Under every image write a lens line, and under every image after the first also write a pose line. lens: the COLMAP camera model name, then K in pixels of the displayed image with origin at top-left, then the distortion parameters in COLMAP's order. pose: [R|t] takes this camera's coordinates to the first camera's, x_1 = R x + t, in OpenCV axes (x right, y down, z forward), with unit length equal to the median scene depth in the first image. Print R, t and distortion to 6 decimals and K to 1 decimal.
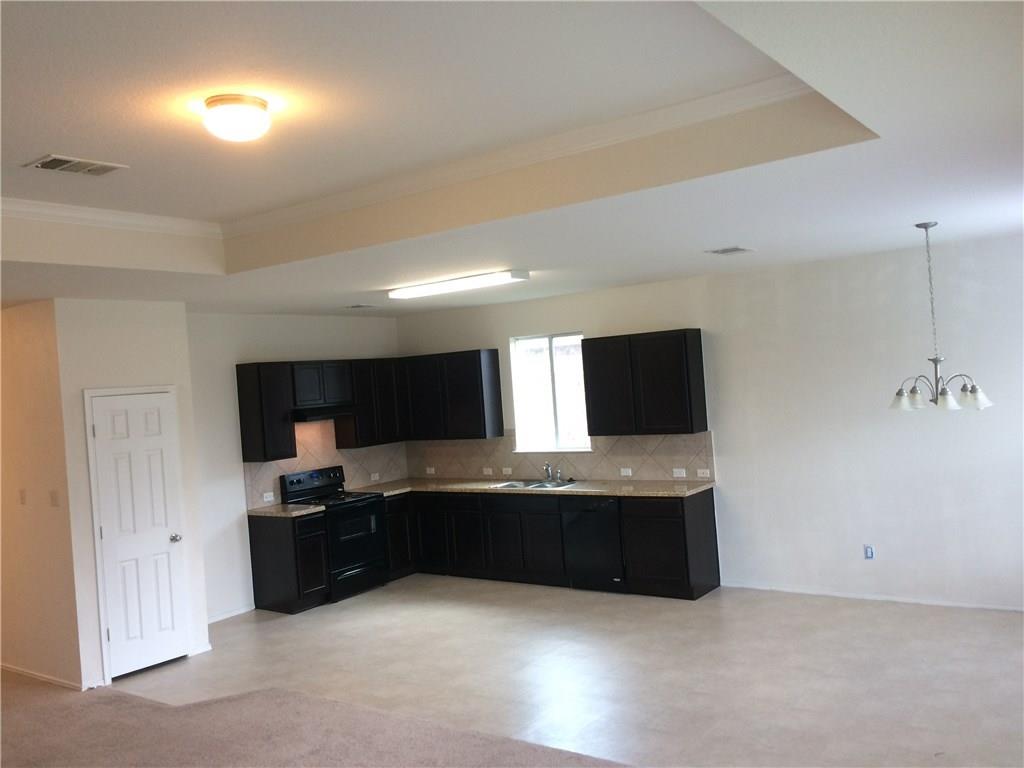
lens RADIAL K [[865.3, 0, 512.0], [0, 865.3, 384.0], [0, 0, 1]] dist [0.045085, 0.000196]
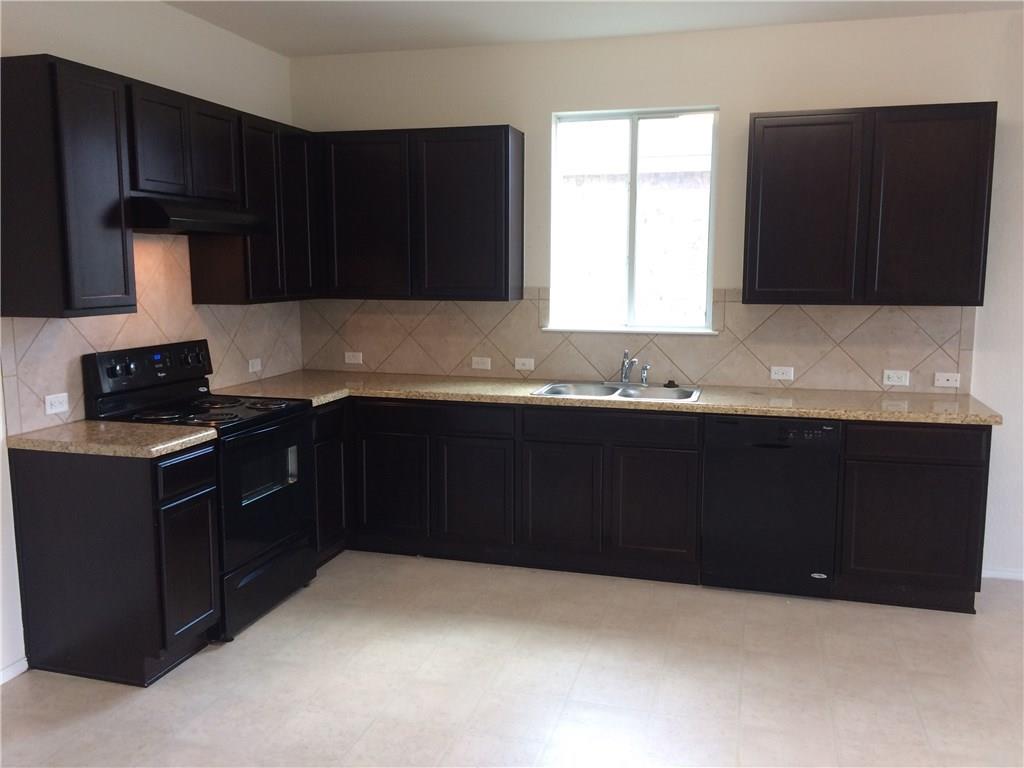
lens RADIAL K [[877.2, 0, 512.0], [0, 877.2, 384.0], [0, 0, 1]] dist [0.138839, -0.208283]
pose [[0.933786, 0.027395, 0.356781, -0.222410], [-0.069268, 0.992044, 0.105118, 0.057860], [-0.351063, -0.122872, 0.928255, 0.506887]]
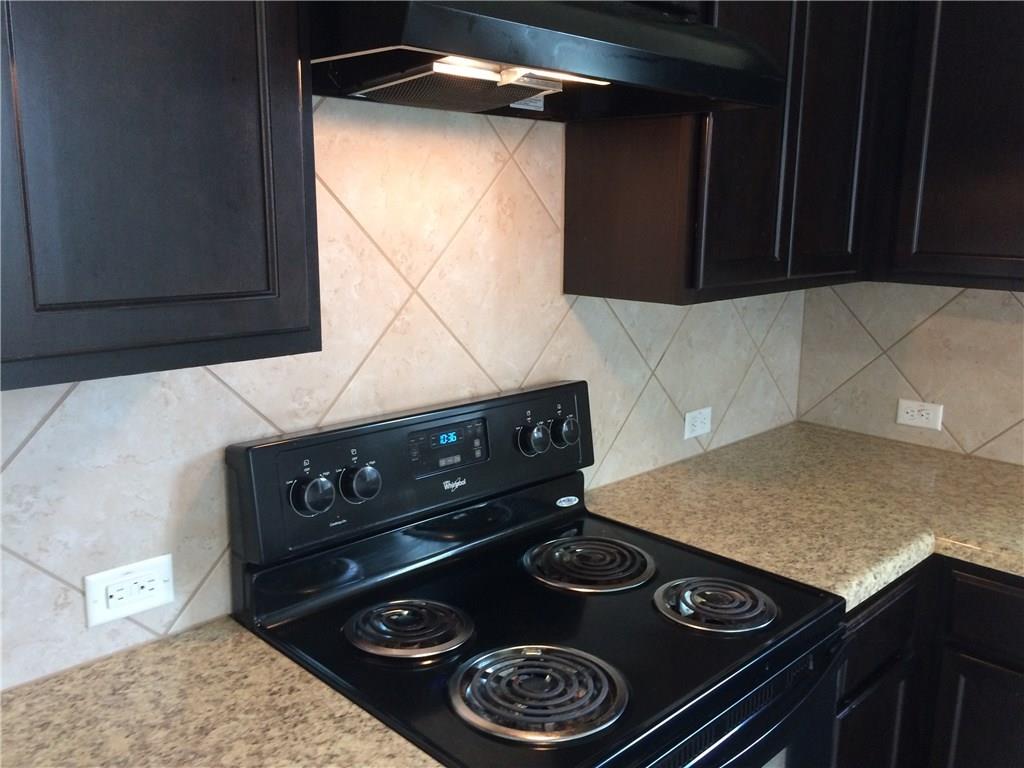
lens RADIAL K [[865.3, 0, 512.0], [0, 865.3, 384.0], [0, 0, 1]] dist [0.045085, 0.000196]
pose [[0.984263, 0.114359, -0.134719, -0.194365], [-0.084340, 0.973938, 0.210551, 0.057338], [0.155286, -0.195875, 0.968256, 0.845330]]
